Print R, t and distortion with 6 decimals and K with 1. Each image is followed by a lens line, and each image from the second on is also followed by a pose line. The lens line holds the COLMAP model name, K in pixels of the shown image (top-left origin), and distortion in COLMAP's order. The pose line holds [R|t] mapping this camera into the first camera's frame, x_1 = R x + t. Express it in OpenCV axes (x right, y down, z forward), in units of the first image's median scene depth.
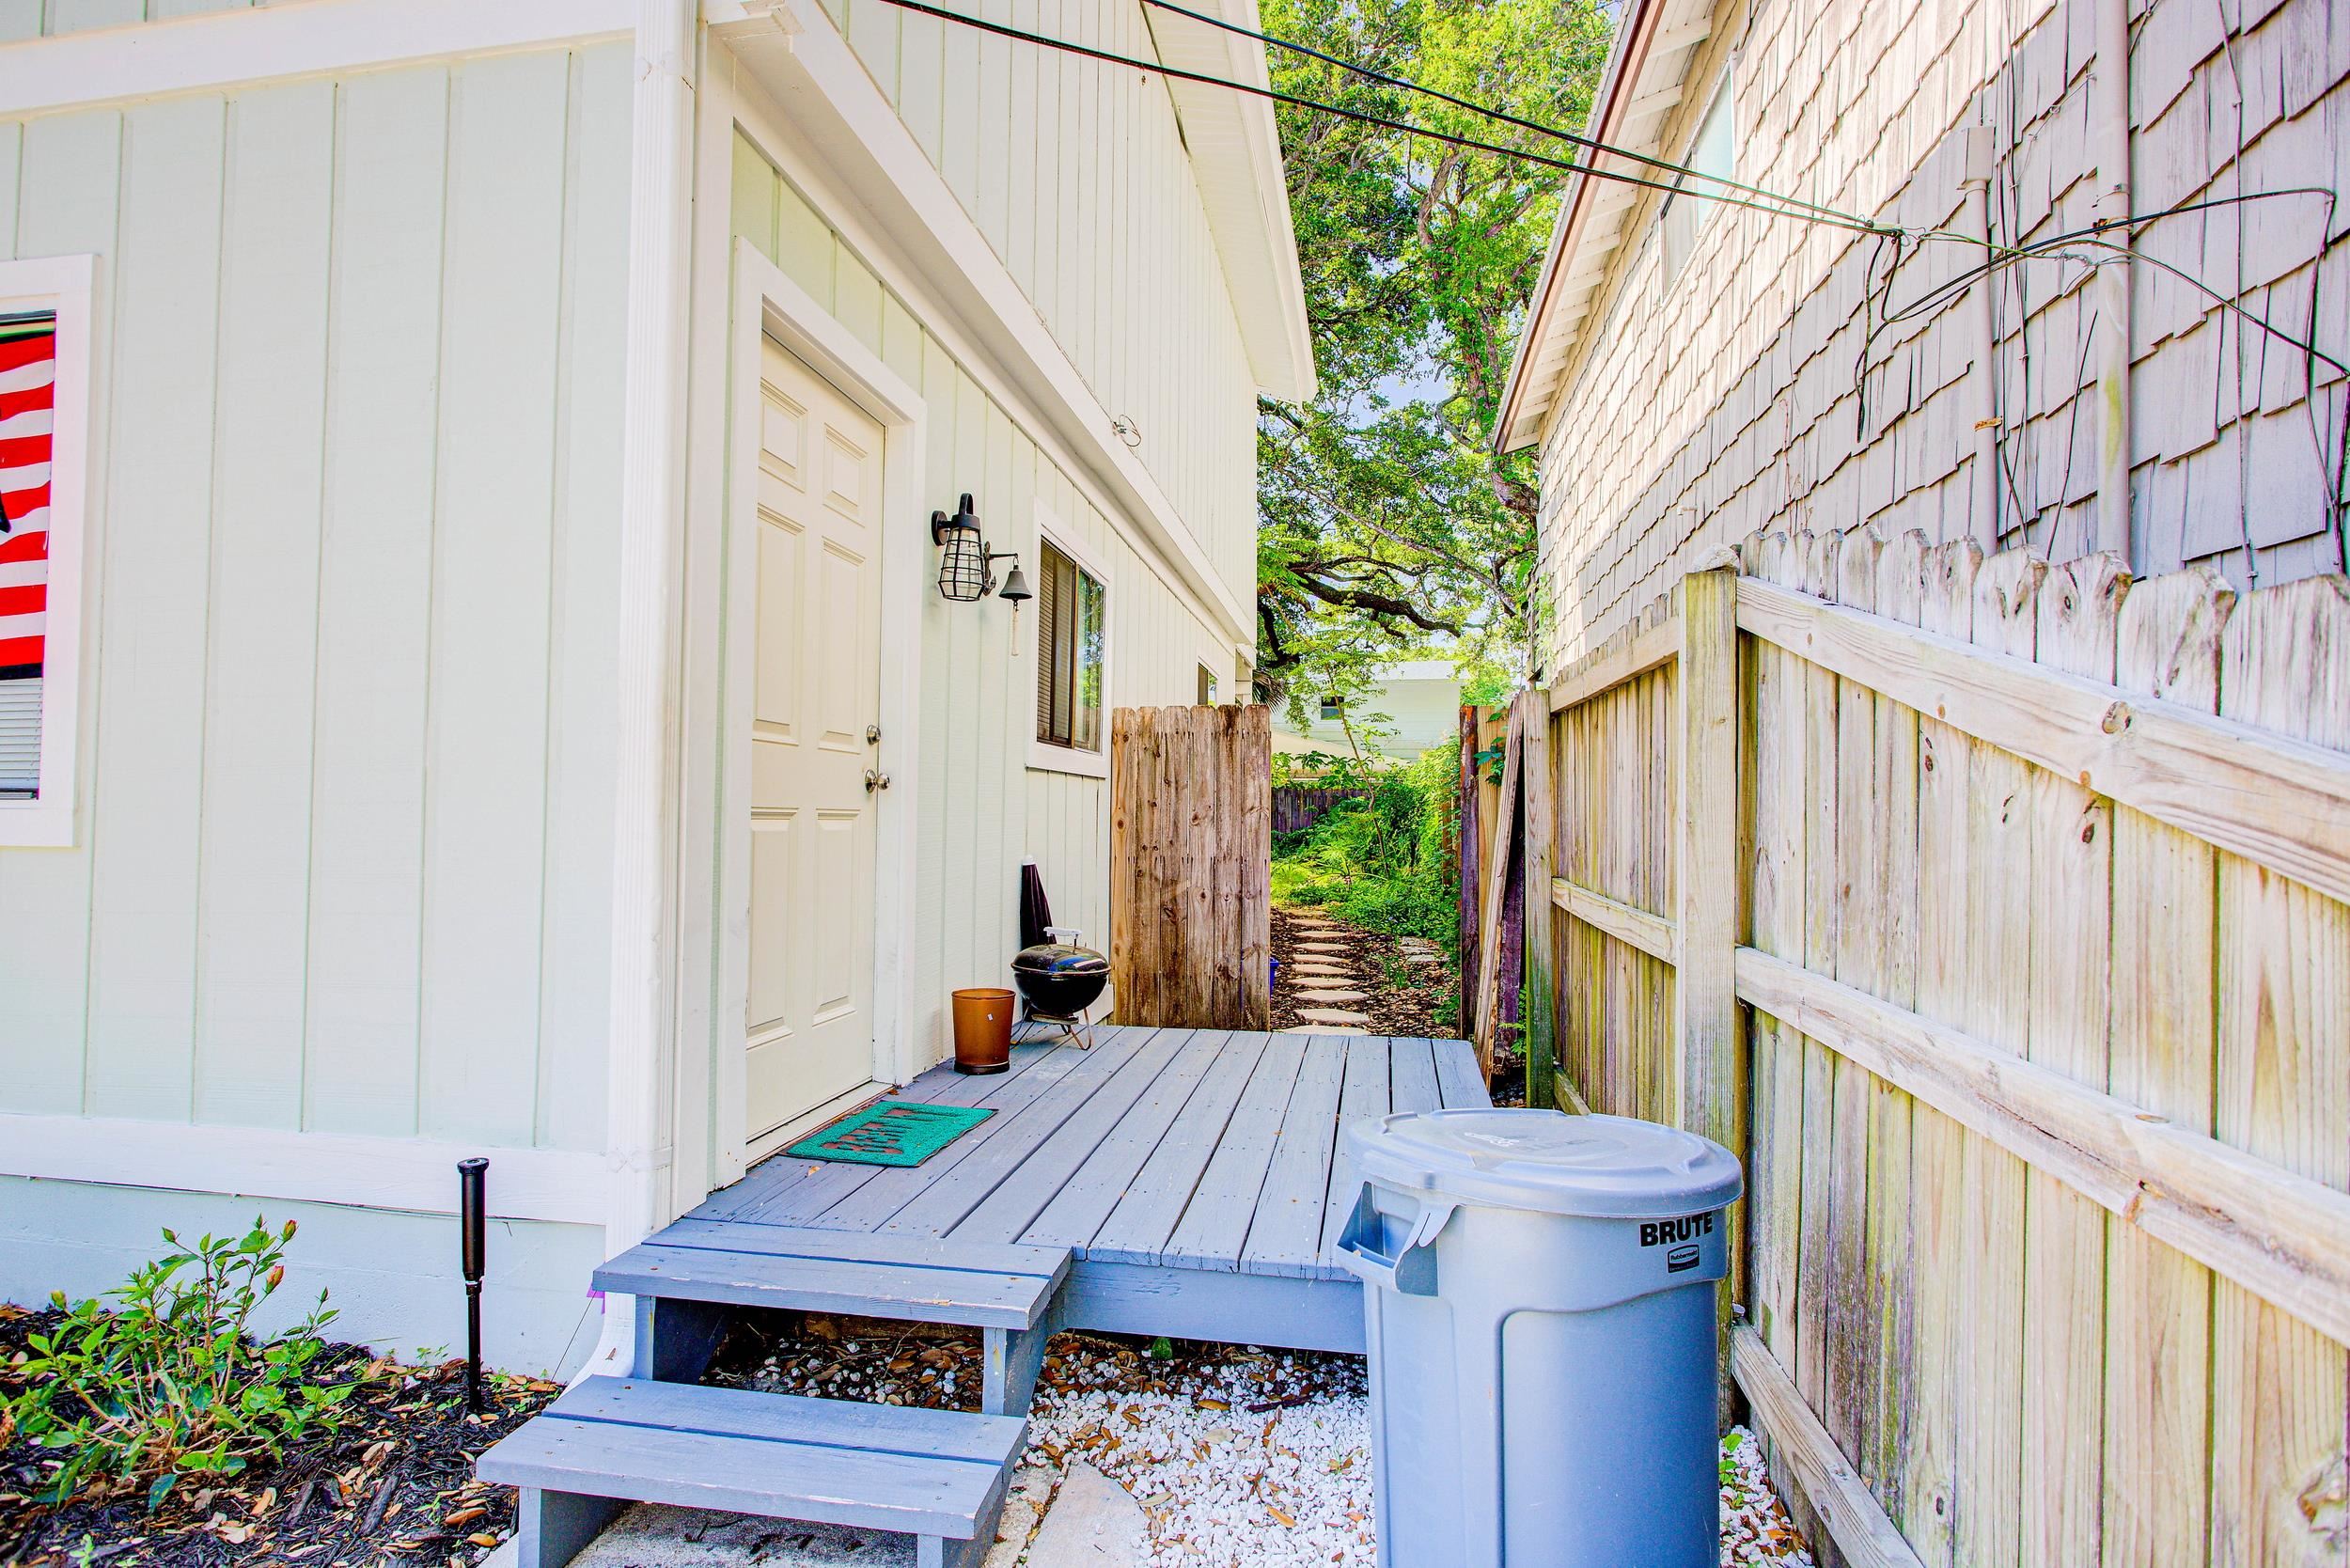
lens RADIAL K [[1193.4, 0, 1175.0], [0, 1193.4, 784.0], [0, 0, 1]] dist [0.001854, 0.001296]
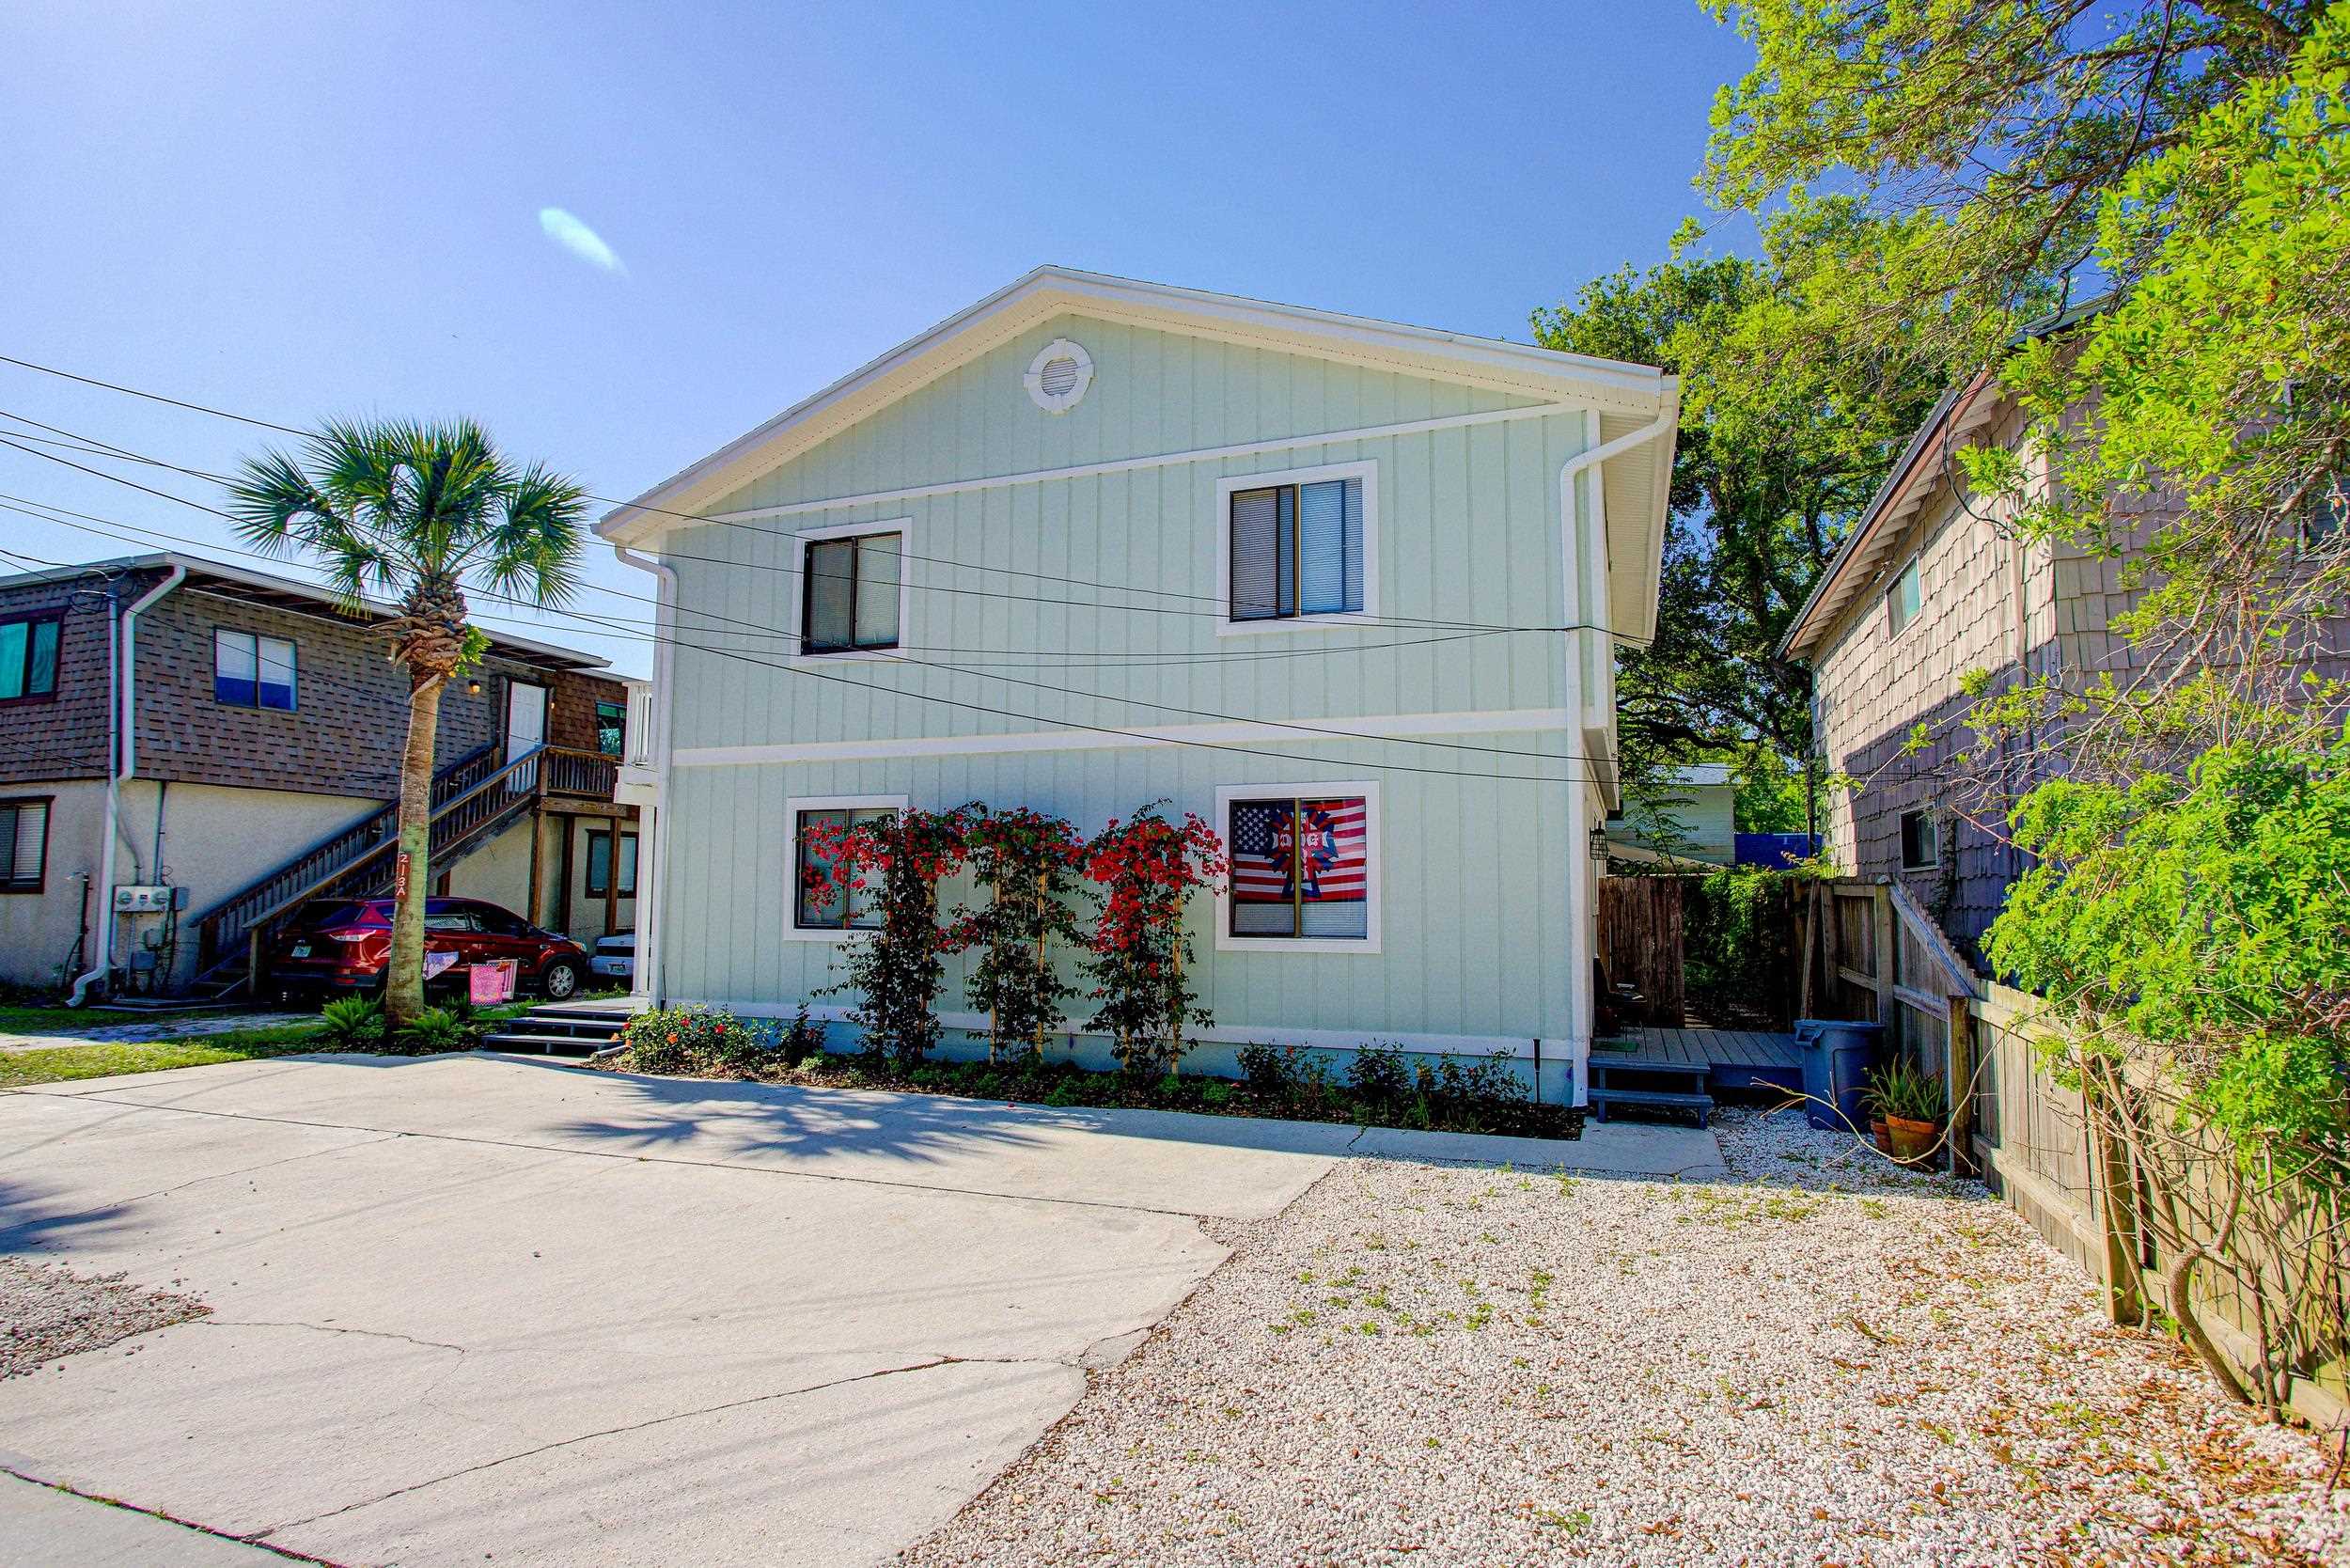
lens RADIAL K [[1193.4, 0, 1175.0], [0, 1193.4, 784.0], [0, 0, 1]] dist [0.001854, 0.001296]
pose [[0.981949, -0.018432, -0.188244, -0.223546], [0.005787, 0.997702, -0.067501, -0.054587], [0.189056, 0.065193, 0.979800, -0.671747]]
